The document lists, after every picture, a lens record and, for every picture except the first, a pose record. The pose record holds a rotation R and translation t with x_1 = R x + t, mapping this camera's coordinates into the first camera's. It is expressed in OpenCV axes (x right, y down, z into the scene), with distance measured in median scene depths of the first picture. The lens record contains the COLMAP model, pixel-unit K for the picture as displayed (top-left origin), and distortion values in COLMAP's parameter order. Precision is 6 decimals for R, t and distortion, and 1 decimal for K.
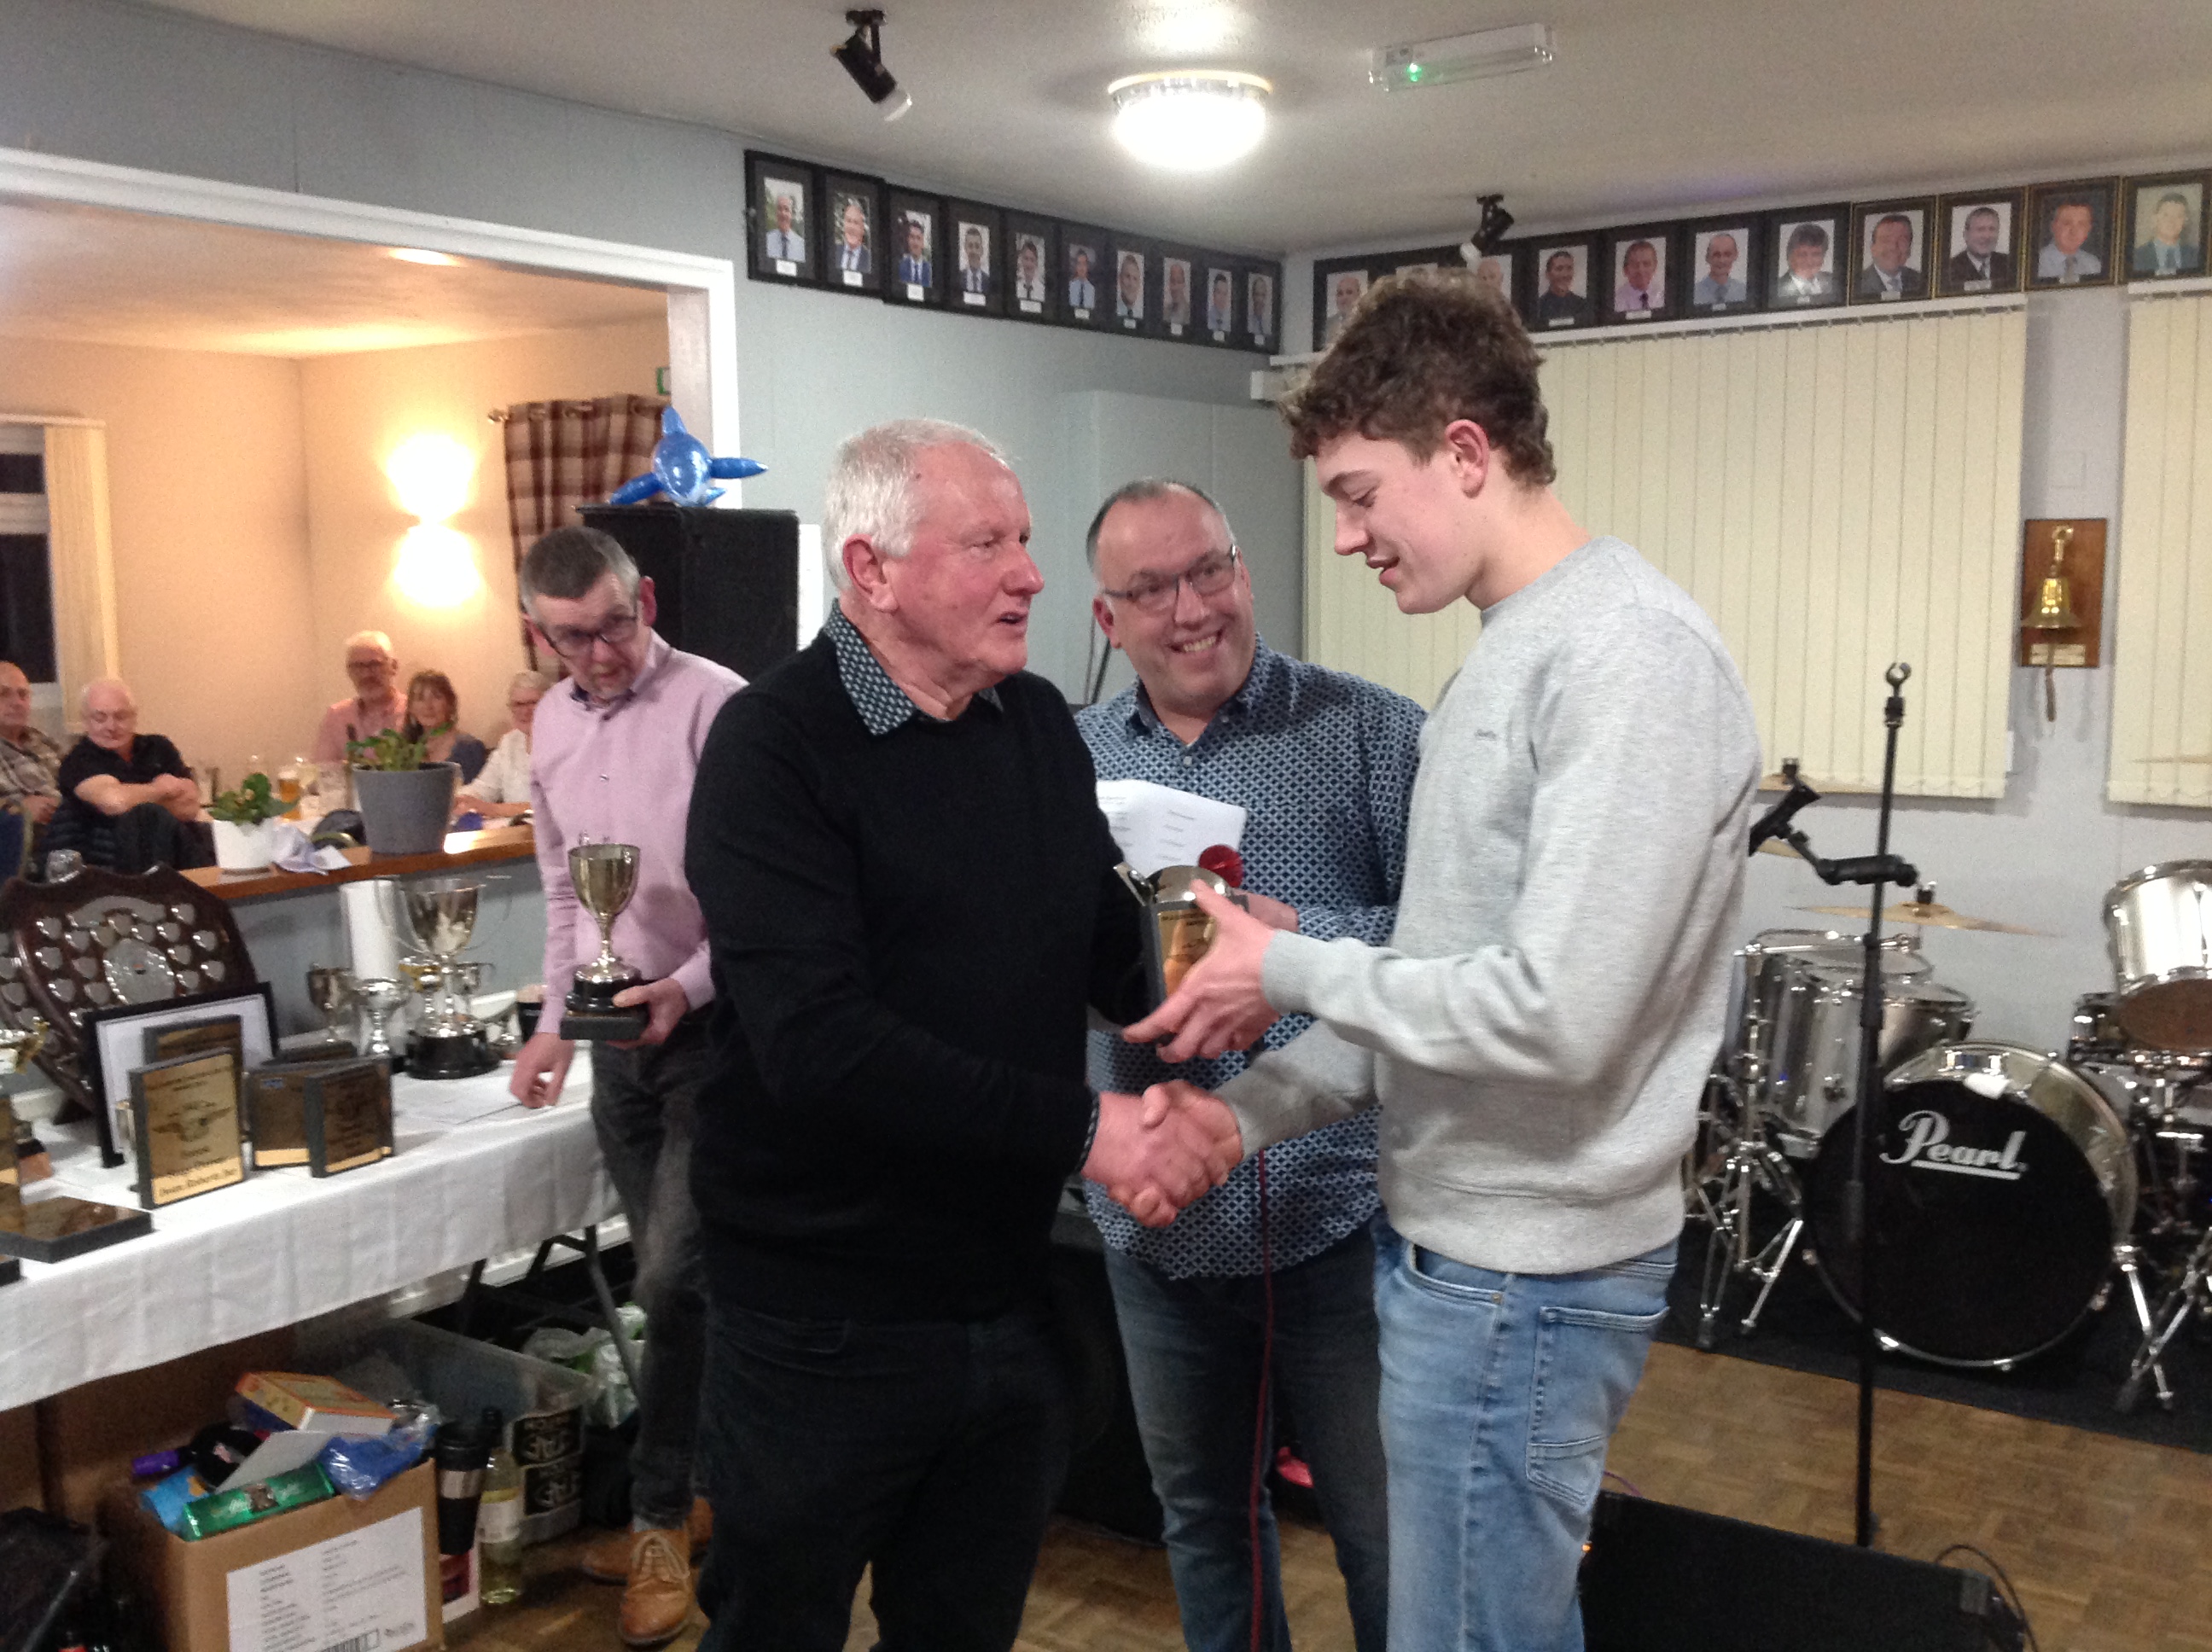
lens RADIAL K [[2141.9, 0, 1104.8], [0, 2141.9, 825.2], [0, 0, 1]] dist [0.150478, -0.354683]
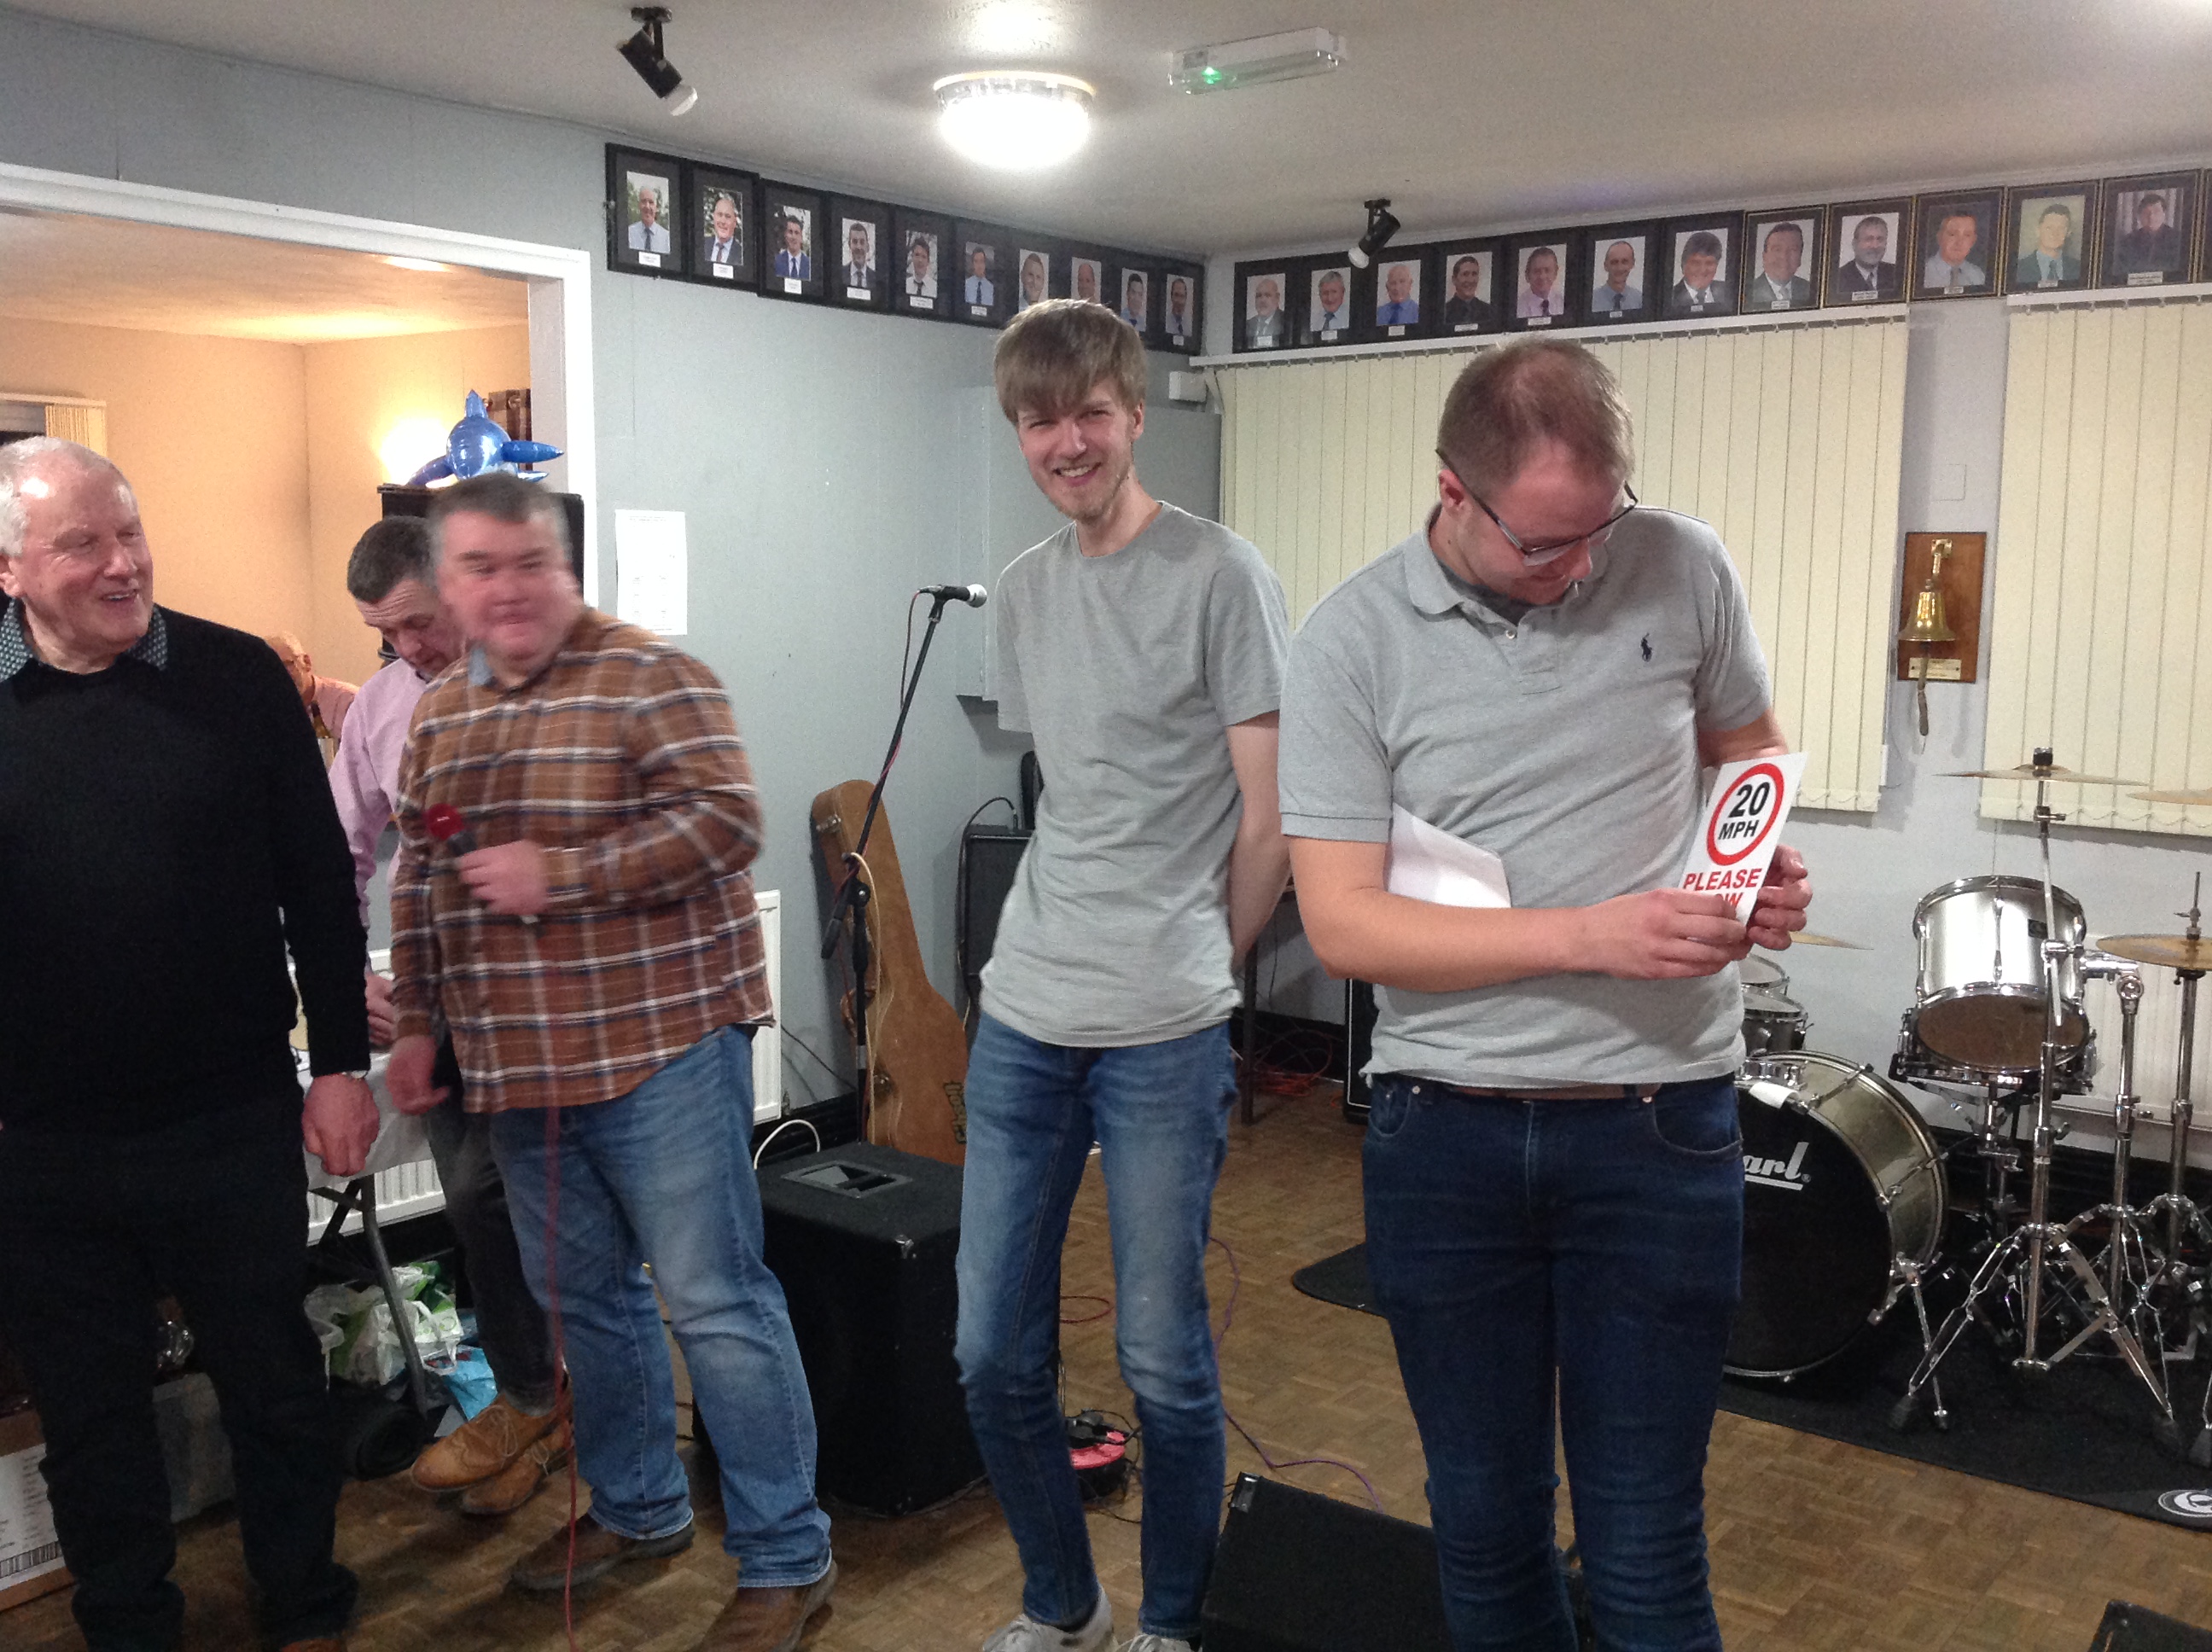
lens RADIAL K [[2132.2, 0, 1106.3], [0, 2132.2, 826.6], [0, 0, 1]] dist [0.158824, -0.384567]
pose [[0.998518, 0.026153, -0.047736, 0.114183], [-0.026157, 0.999658, 0.000538, 0.003167], [0.047734, 0.000712, 0.998860, -0.005640]]
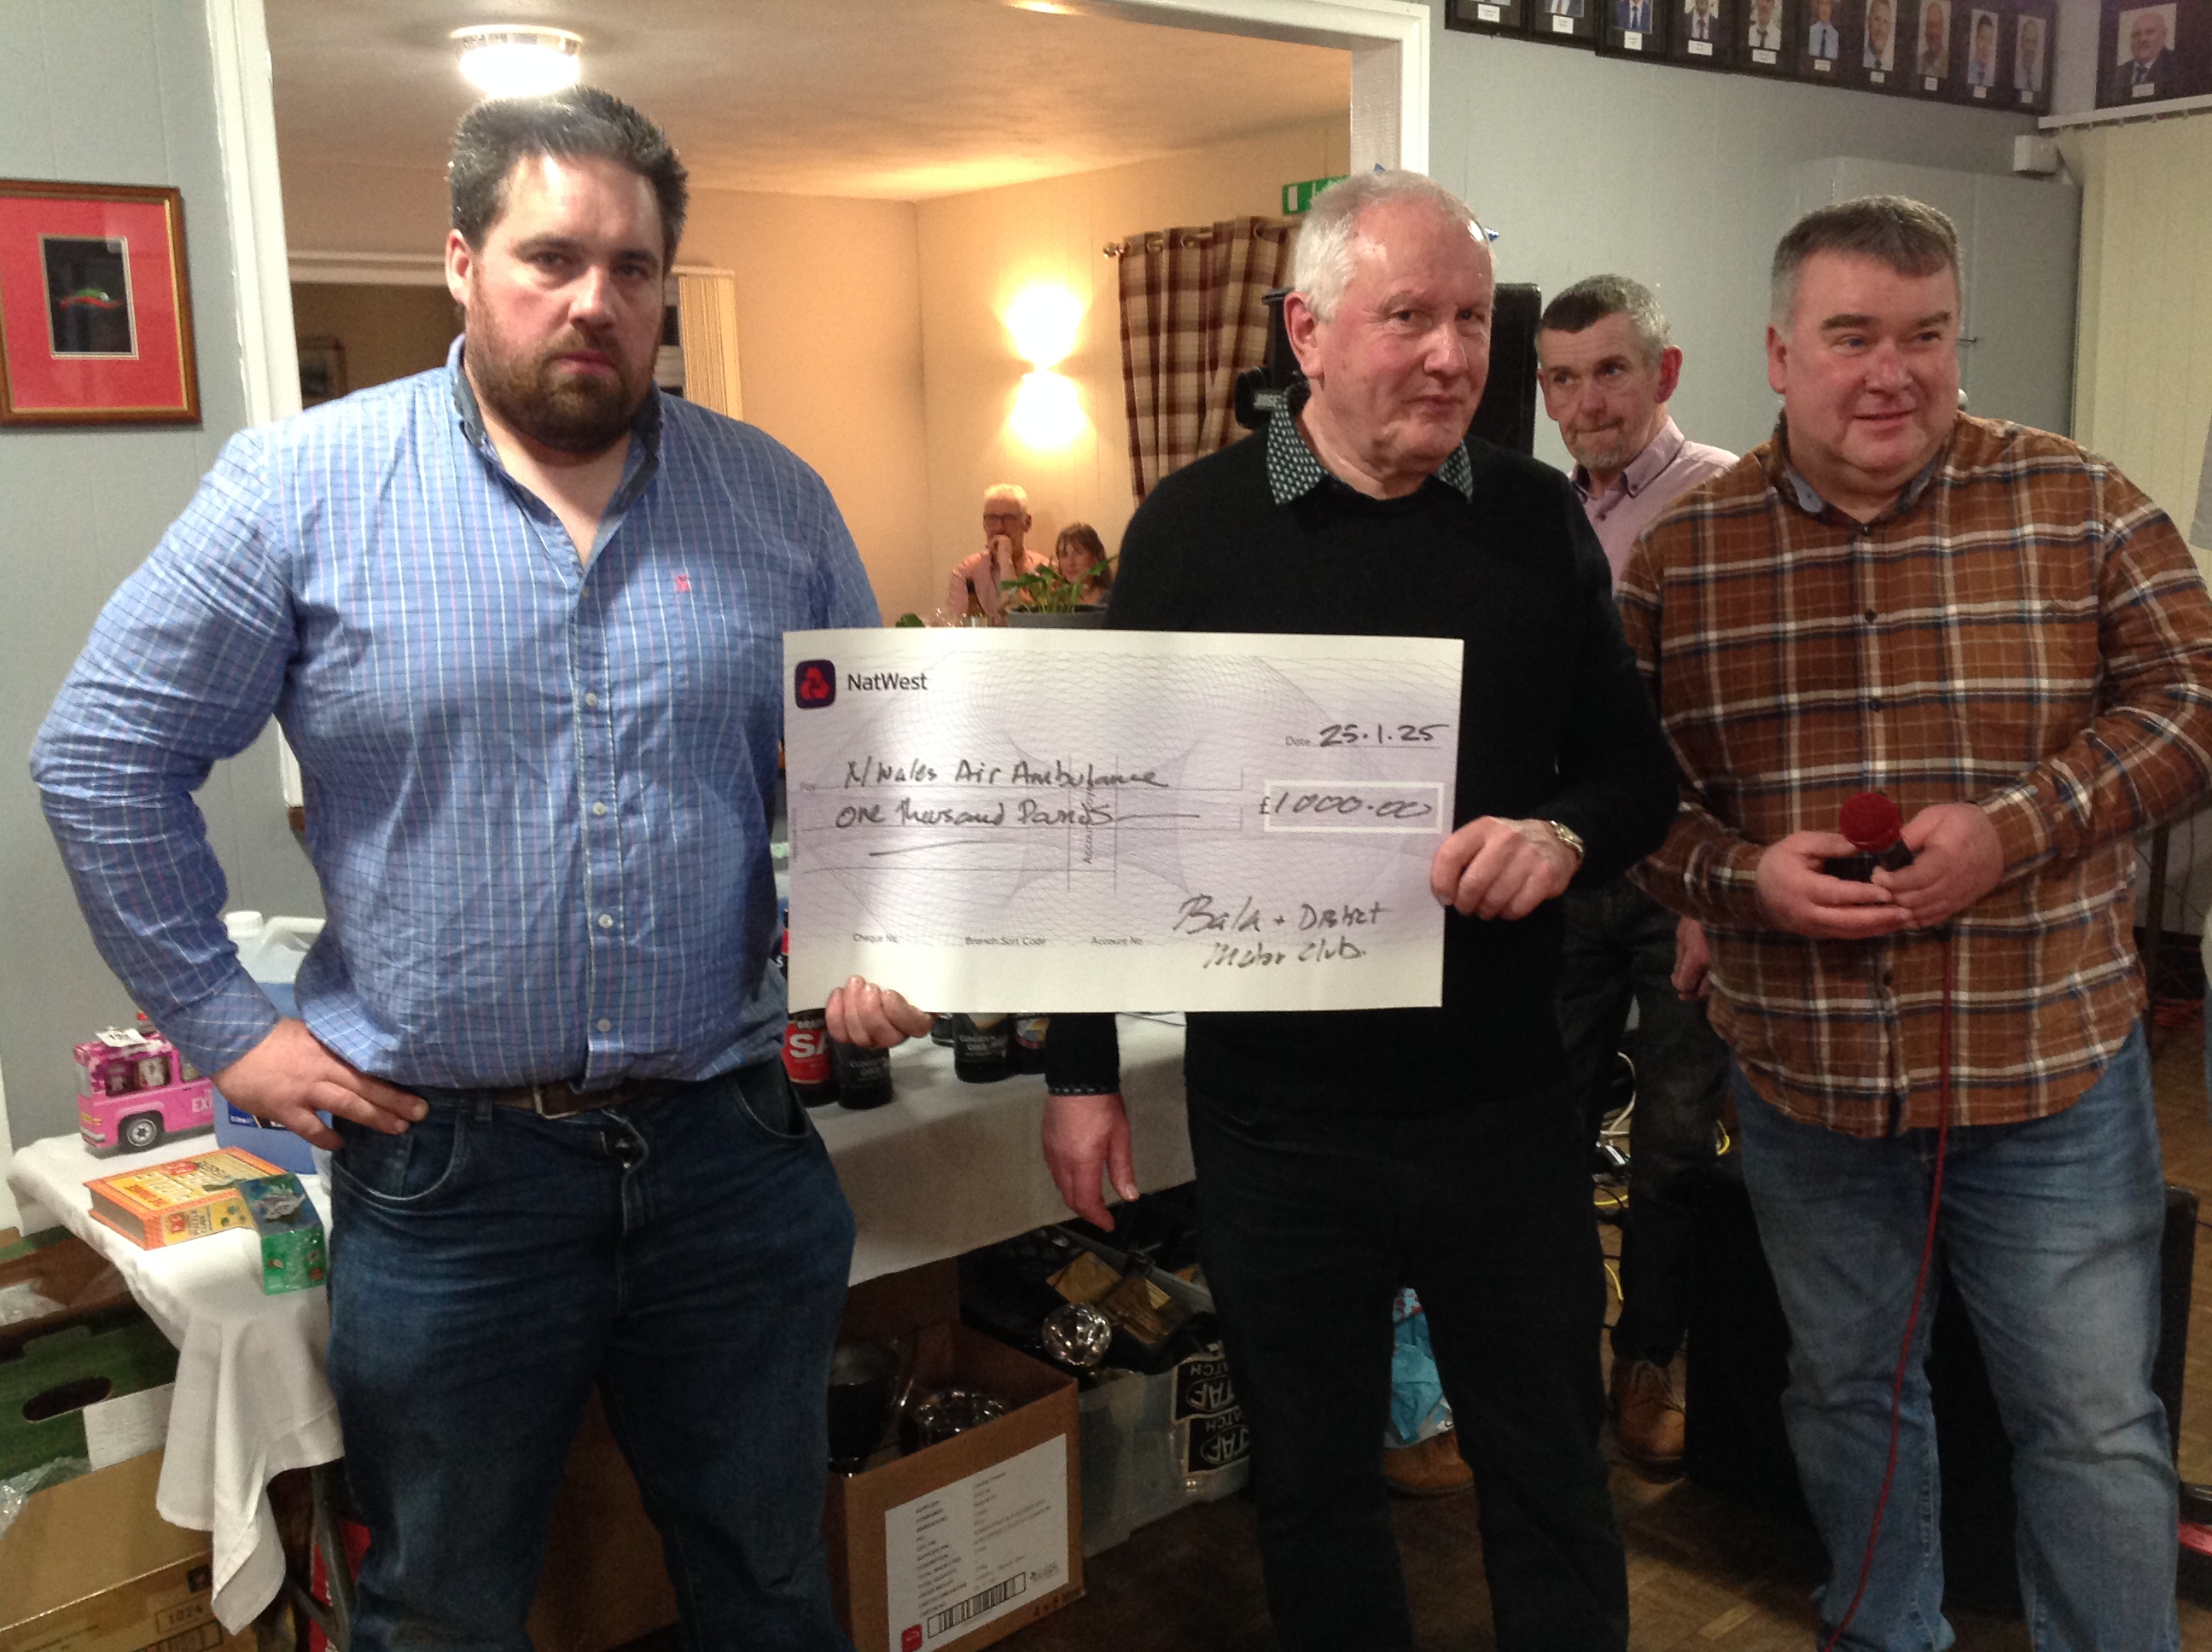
lens RADIAL K [[2139.8, 0, 1081.9], [0, 2139.8, 827.7], [0, 0, 1]] dist [0.127612, -0.289487]
pose [[0.965959, 0.027680, -0.257209, -0.069093], [-0.011961, 0.997975, 0.062478, 0.005928], [0.258417, -0.057275, 0.964334, 0.122118]]
